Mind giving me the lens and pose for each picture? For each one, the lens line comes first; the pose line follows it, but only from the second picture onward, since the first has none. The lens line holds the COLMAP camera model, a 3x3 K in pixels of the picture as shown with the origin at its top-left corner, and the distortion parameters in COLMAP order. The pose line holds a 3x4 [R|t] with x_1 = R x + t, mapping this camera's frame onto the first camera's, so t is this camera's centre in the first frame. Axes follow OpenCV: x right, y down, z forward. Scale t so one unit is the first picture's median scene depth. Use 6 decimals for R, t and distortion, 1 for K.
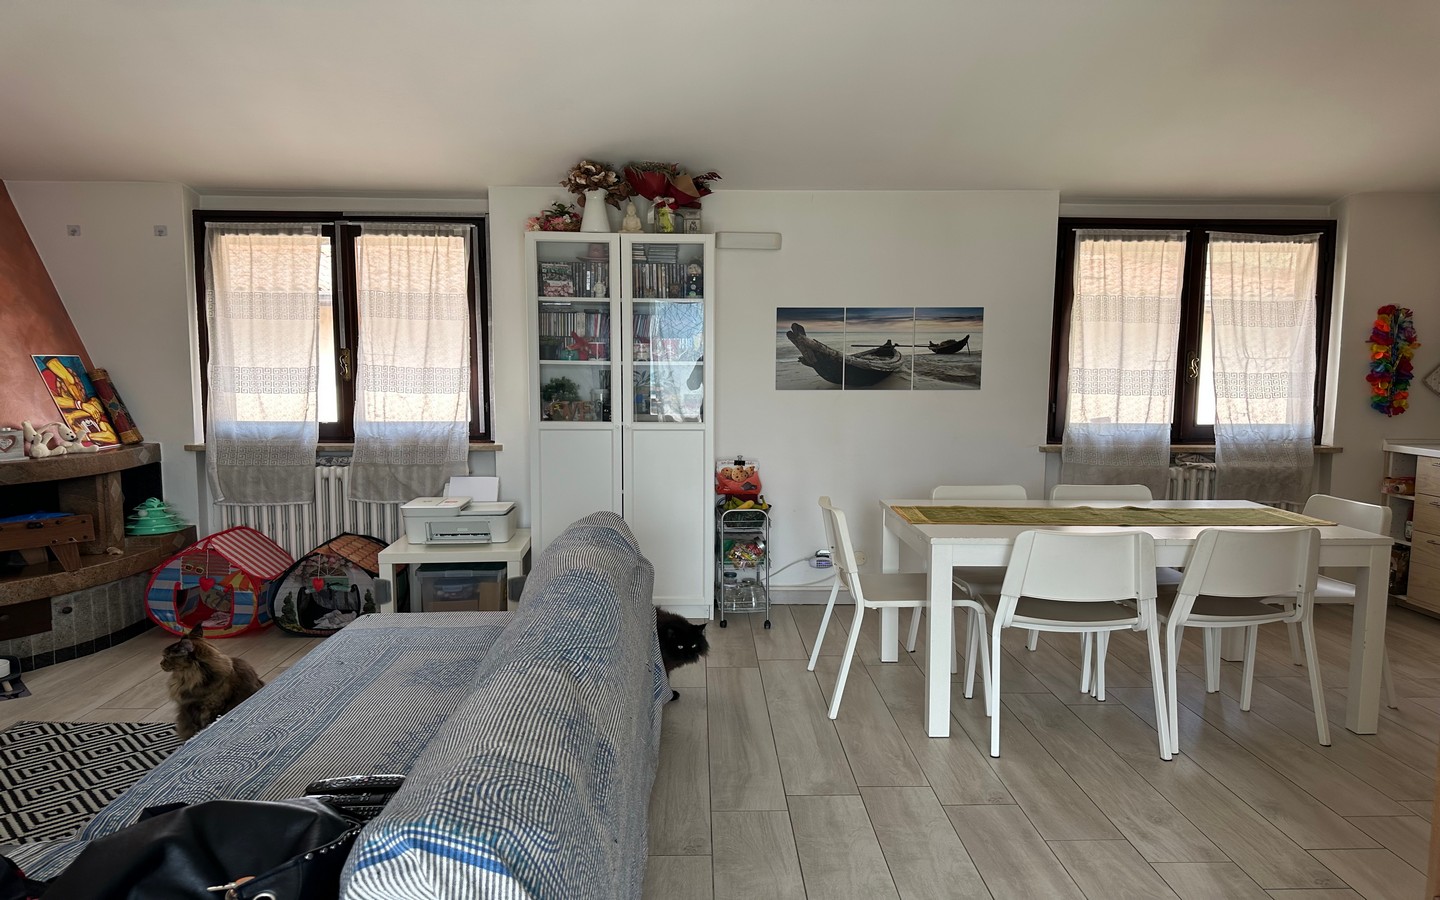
lens RADIAL K [[987.4, 0, 702.0], [0, 987.4, 479.5], [0, 0, 1]] dist [0.073060, -0.102095]
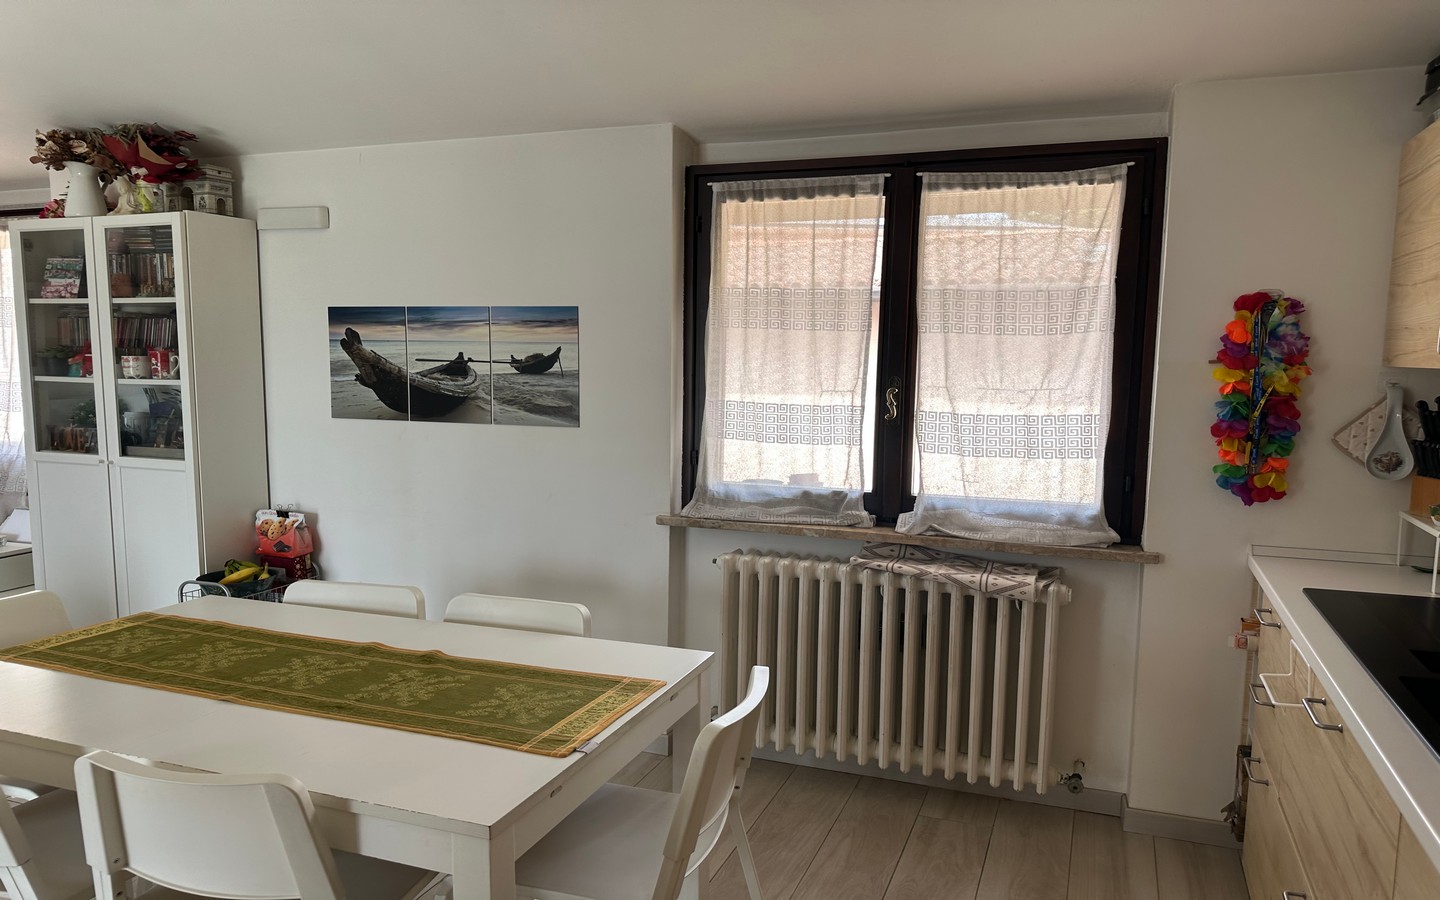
lens RADIAL K [[987.4, 0, 743.2], [0, 987.4, 473.1], [0, 0, 1]] dist [0.073060, -0.102095]
pose [[0.927155, 0.050758, -0.371223, 0.639107], [-0.049820, 0.998685, 0.012122, -0.073362], [0.371350, 0.007255, 0.928464, 0.416710]]
